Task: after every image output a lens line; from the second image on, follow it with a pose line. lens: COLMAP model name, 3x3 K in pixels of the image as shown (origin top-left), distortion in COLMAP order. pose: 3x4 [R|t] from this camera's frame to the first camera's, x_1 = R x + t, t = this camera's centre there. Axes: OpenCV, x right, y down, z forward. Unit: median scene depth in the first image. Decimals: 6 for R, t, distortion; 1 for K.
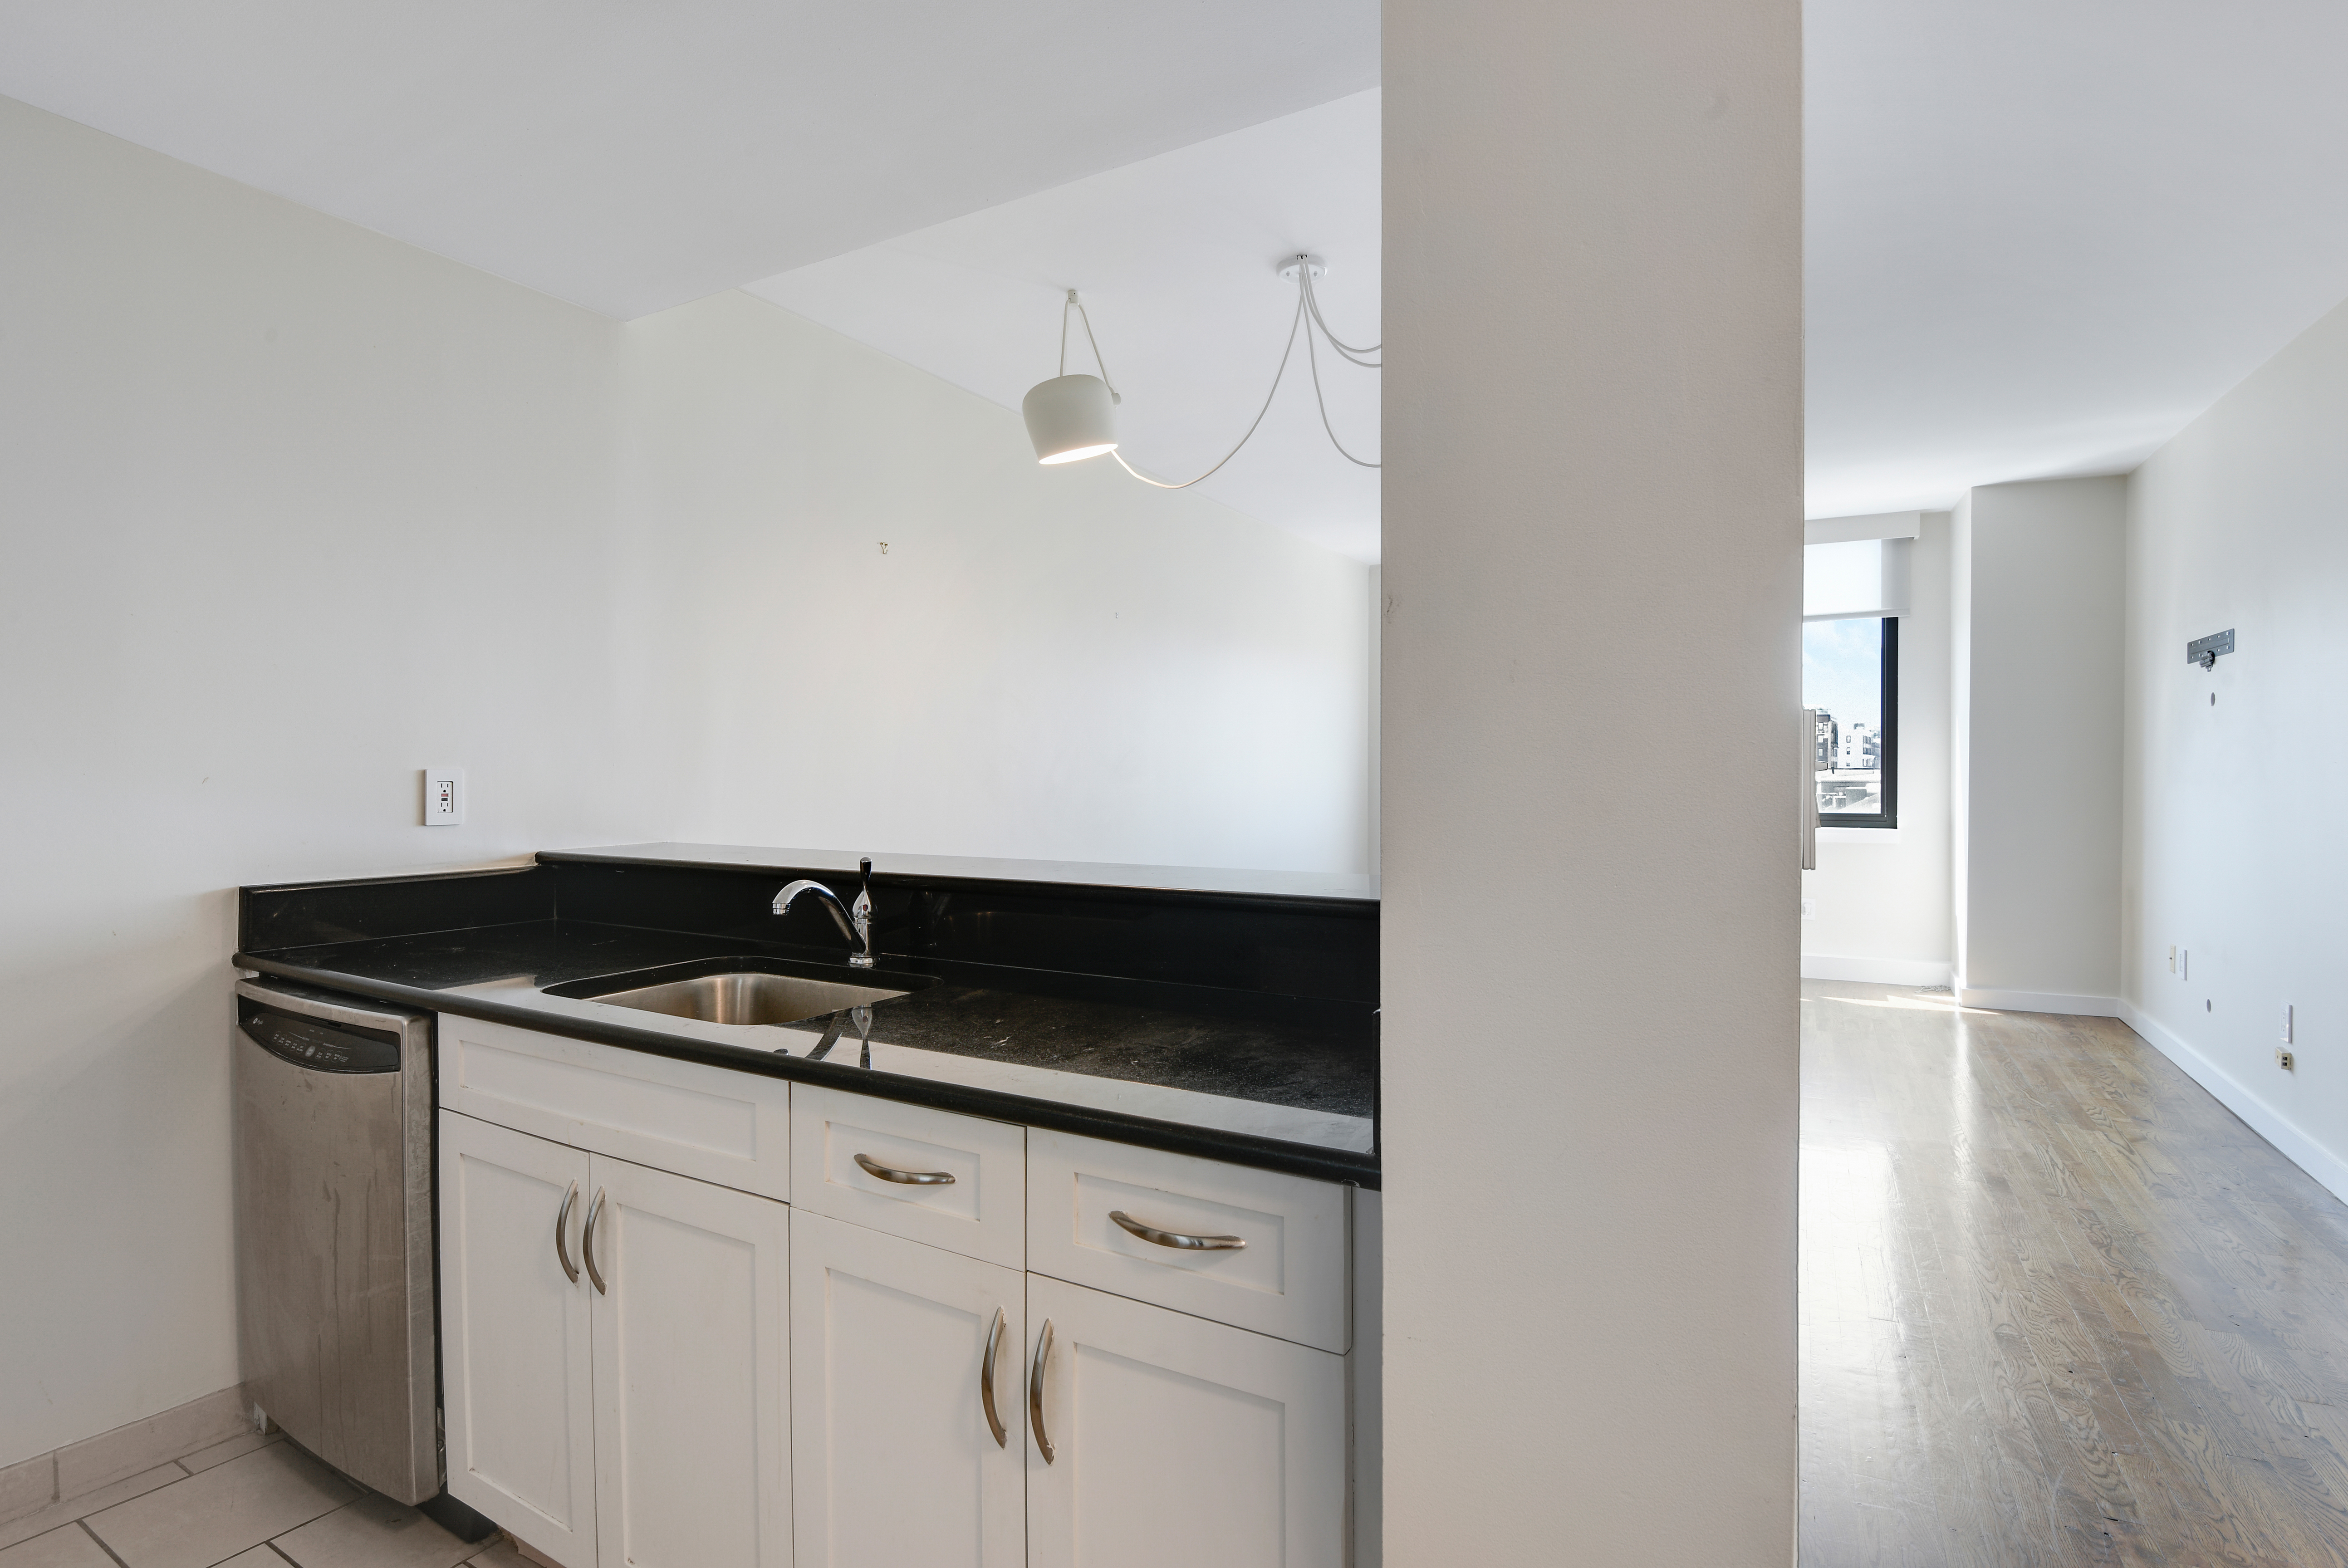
lens RADIAL K [[1110.8, 0, 1174.0], [0, 1110.8, 784.0], [0, 0, 1]] dist [0.002040, -0.012853]
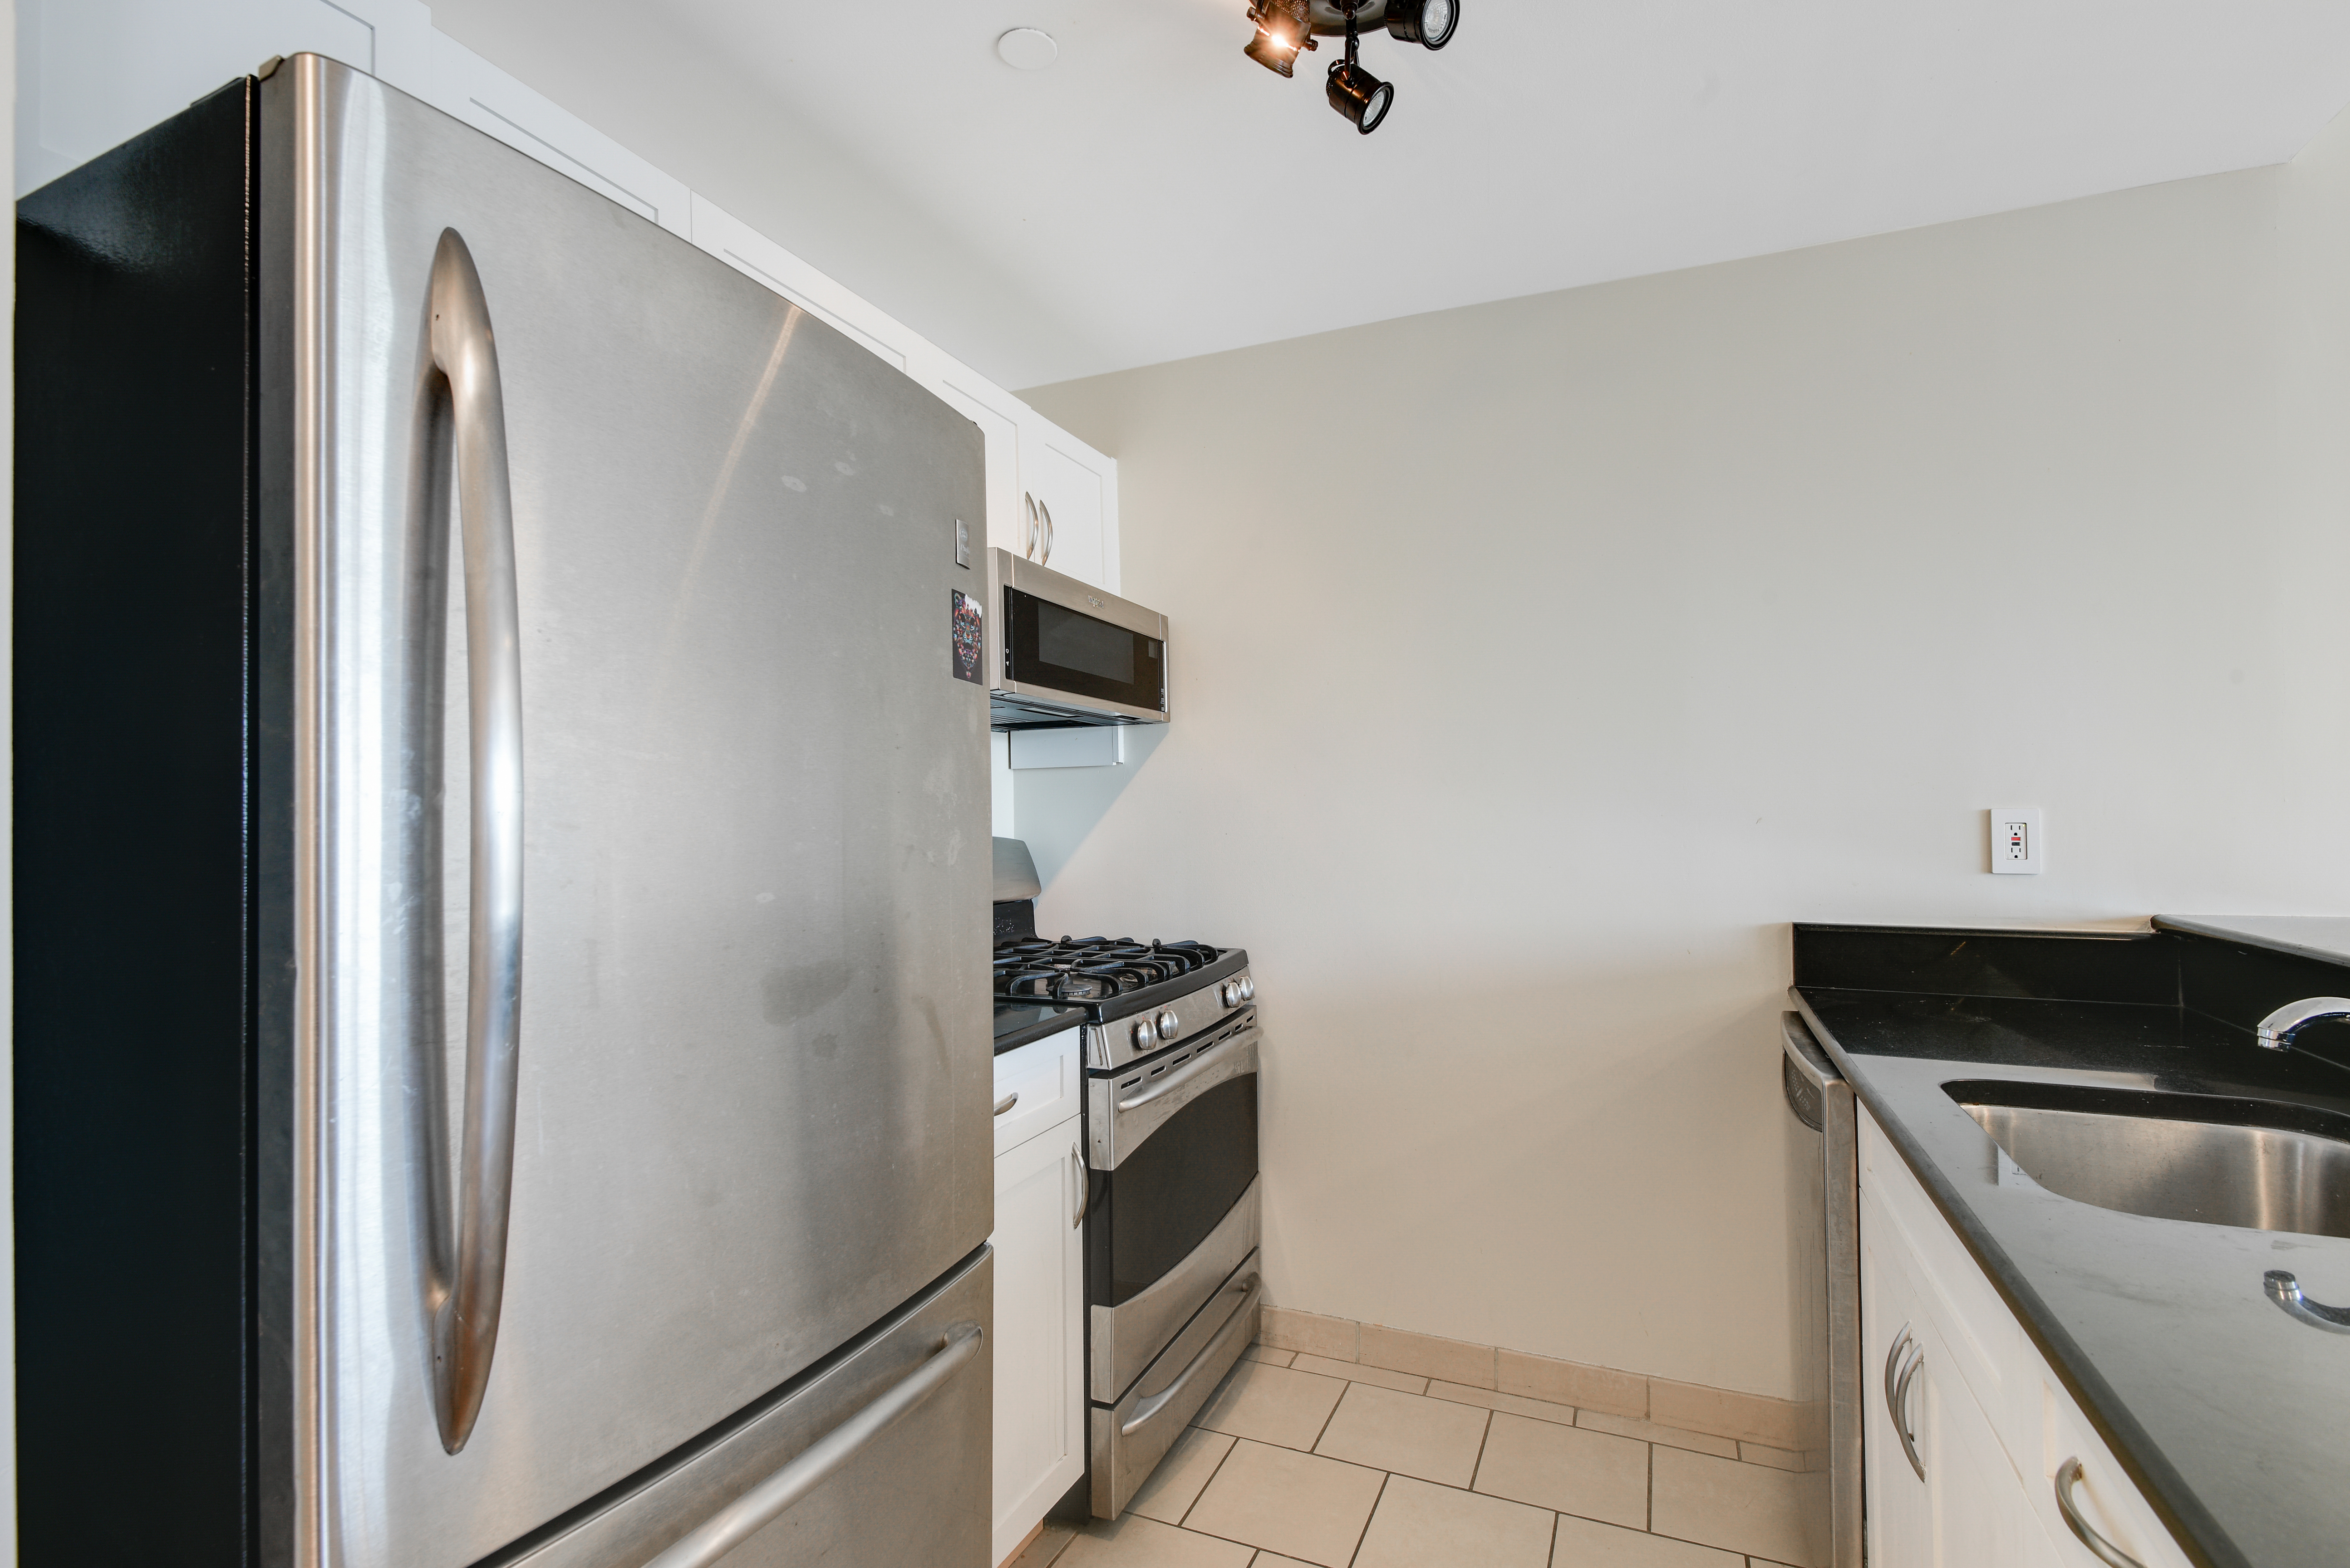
lens RADIAL K [[1186.5, 0, 1175.0], [0, 1186.5, 784.0], [0, 0, 1]] dist [-0.003393, -0.000415]
pose [[0.132837, -0.019228, -0.990951, 0.197005], [-0.005571, 0.999782, -0.020146, -0.012405], [0.991122, 0.008196, 0.132701, 0.271467]]
